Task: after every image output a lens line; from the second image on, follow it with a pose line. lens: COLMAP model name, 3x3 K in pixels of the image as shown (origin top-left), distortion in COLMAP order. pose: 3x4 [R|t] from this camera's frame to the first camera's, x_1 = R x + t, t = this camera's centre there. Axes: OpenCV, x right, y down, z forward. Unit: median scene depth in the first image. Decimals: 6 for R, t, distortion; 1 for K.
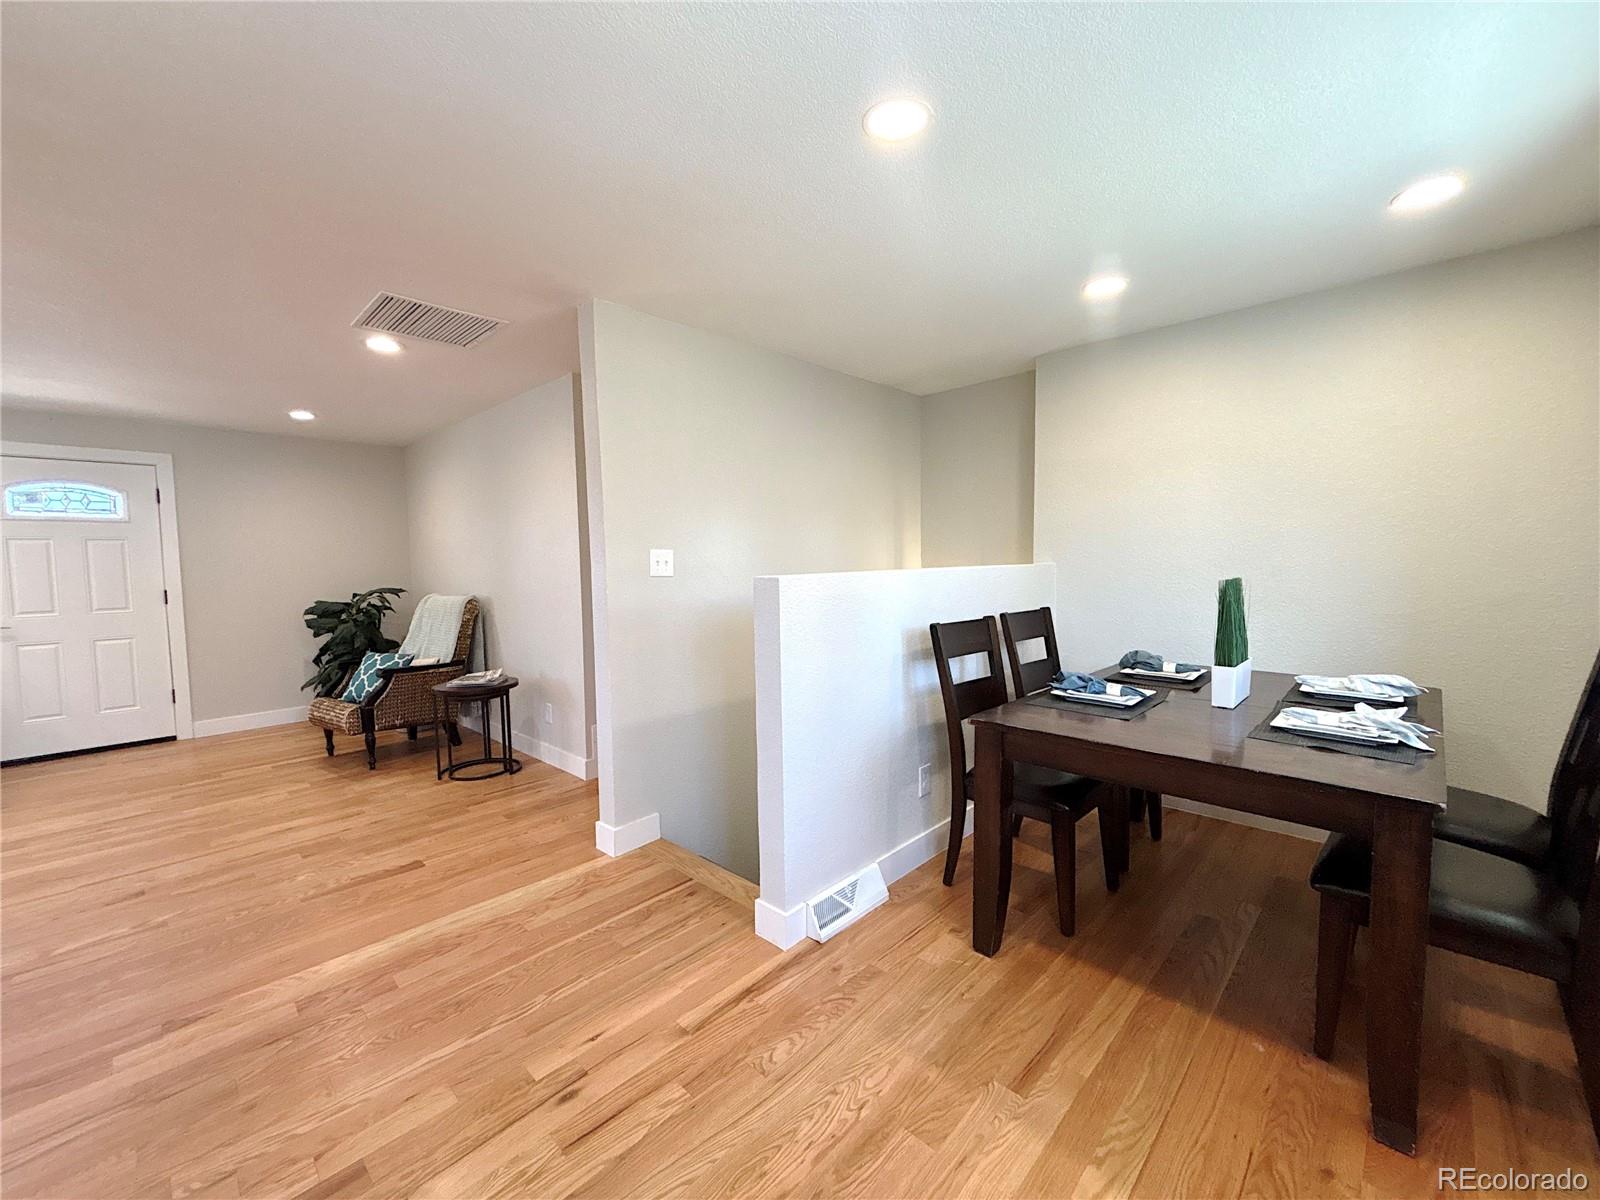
lens RADIAL K [[644.3, 0, 795.6], [0, 644.3, 597.9], [0, 0, 1]] dist [0.000219, 0.000696]
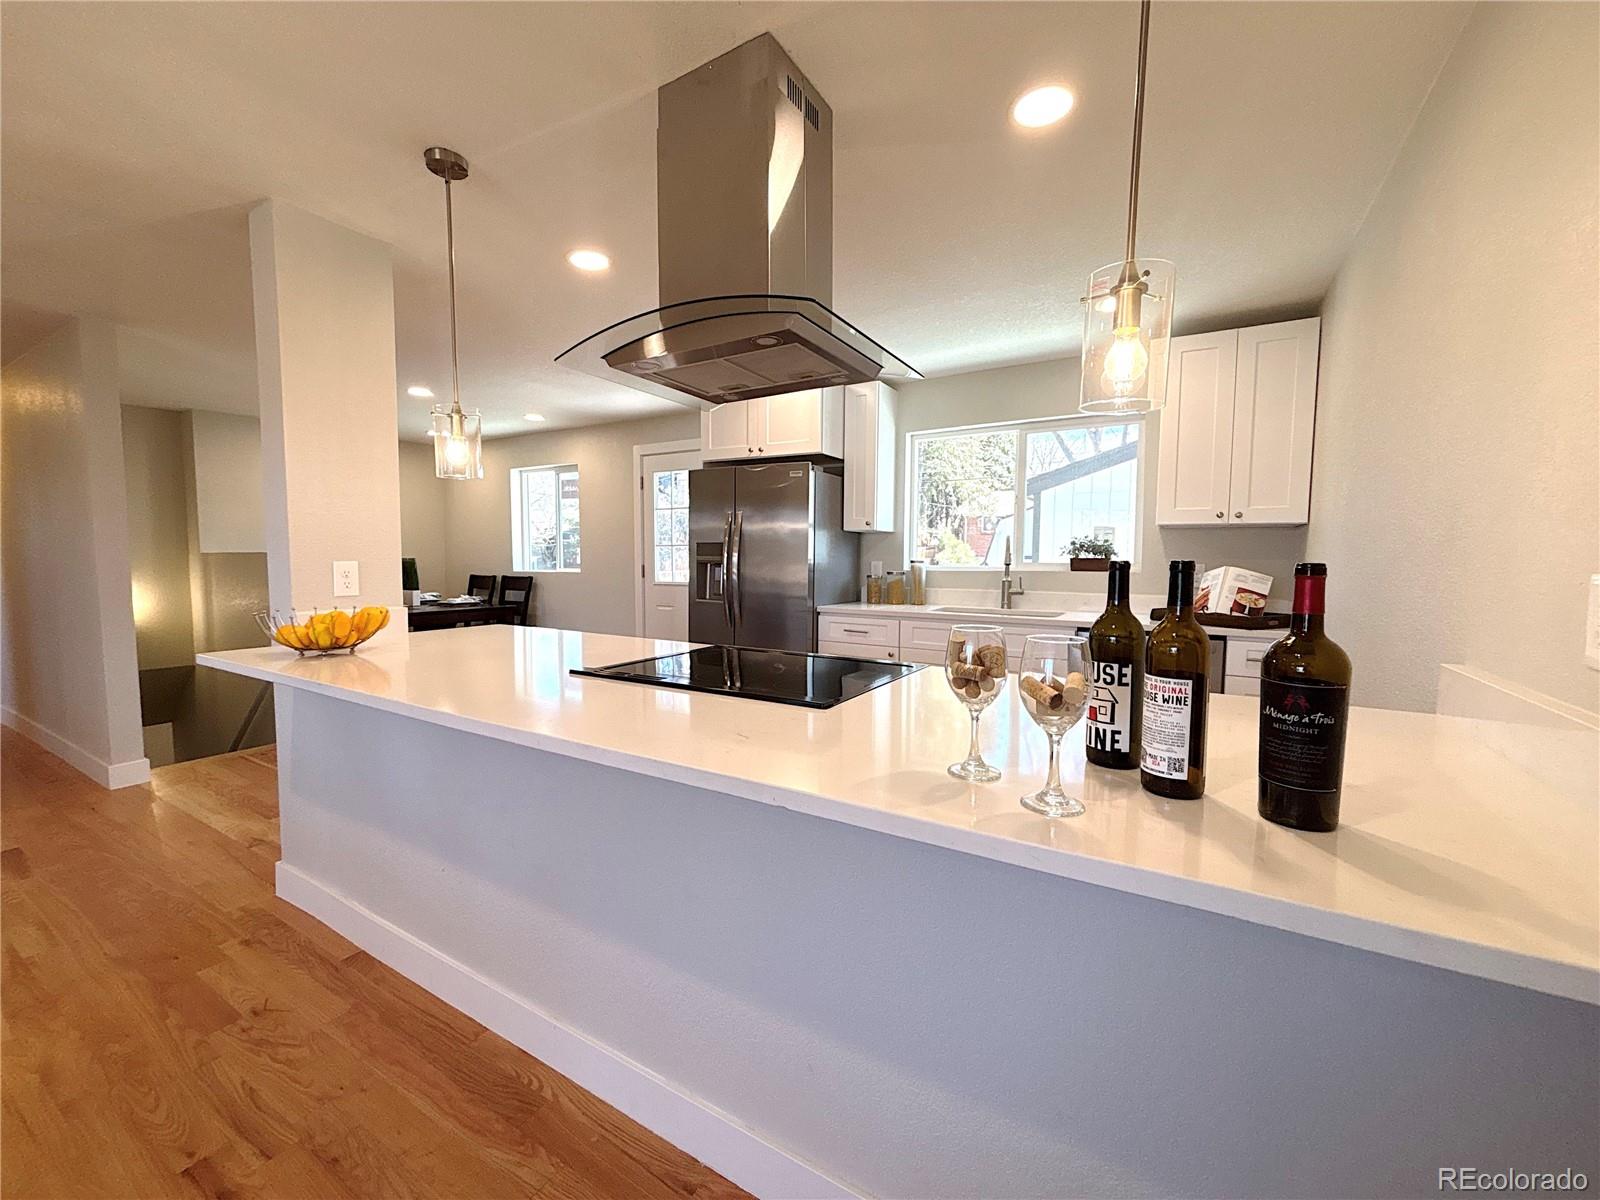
lens RADIAL K [[641.5, 0, 800.0], [0, 641.5, 600.0], [0, 0, 1]] dist [0.004274, 0.000107]
pose [[-0.230508, -0.047375, 0.971917, -1.705729], [0.065524, 0.995791, 0.064078, 0.060093], [-0.970862, 0.078454, -0.226433, 0.049635]]
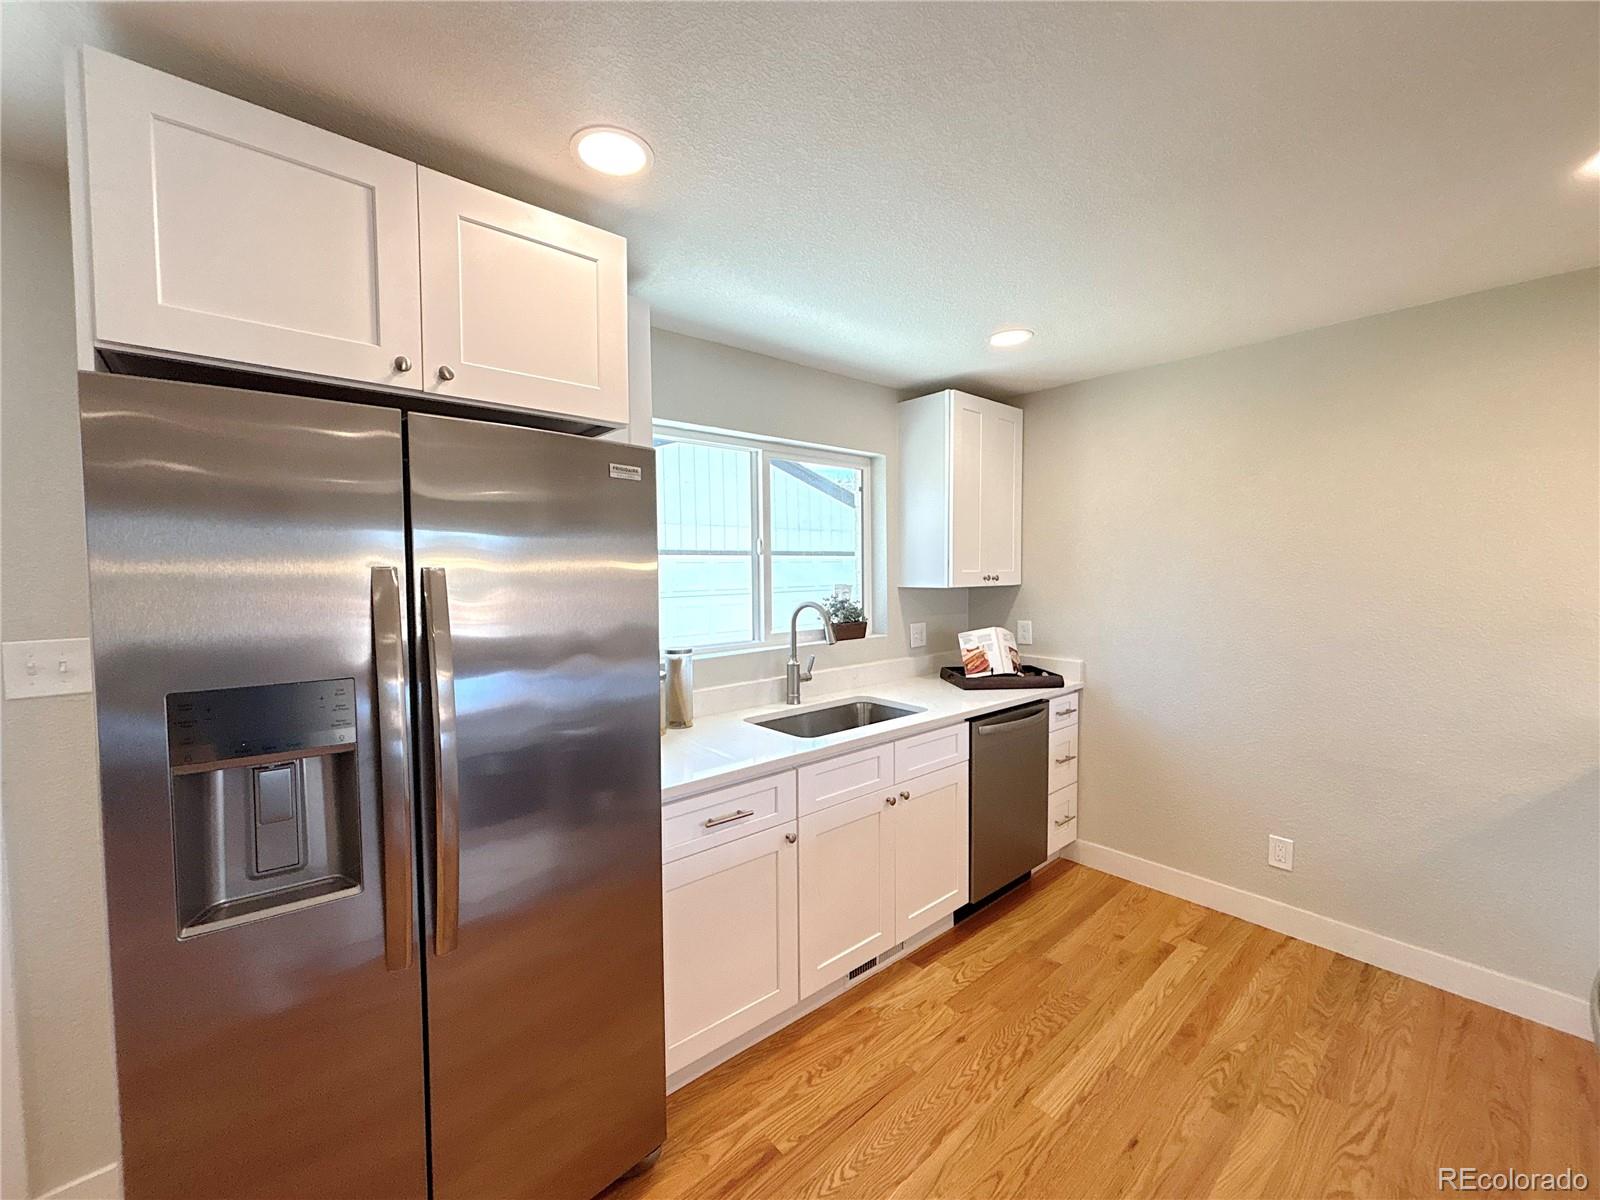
lens RADIAL K [[644.3, 0, 795.6], [0, 644.3, 597.9], [0, 0, 1]] dist [0.000219, 0.000696]
pose [[-0.995540, 0.021393, 0.091879, -0.586474], [0.031890, 0.992929, 0.114347, -0.069860], [-0.088783, 0.116767, -0.989183, 0.242188]]
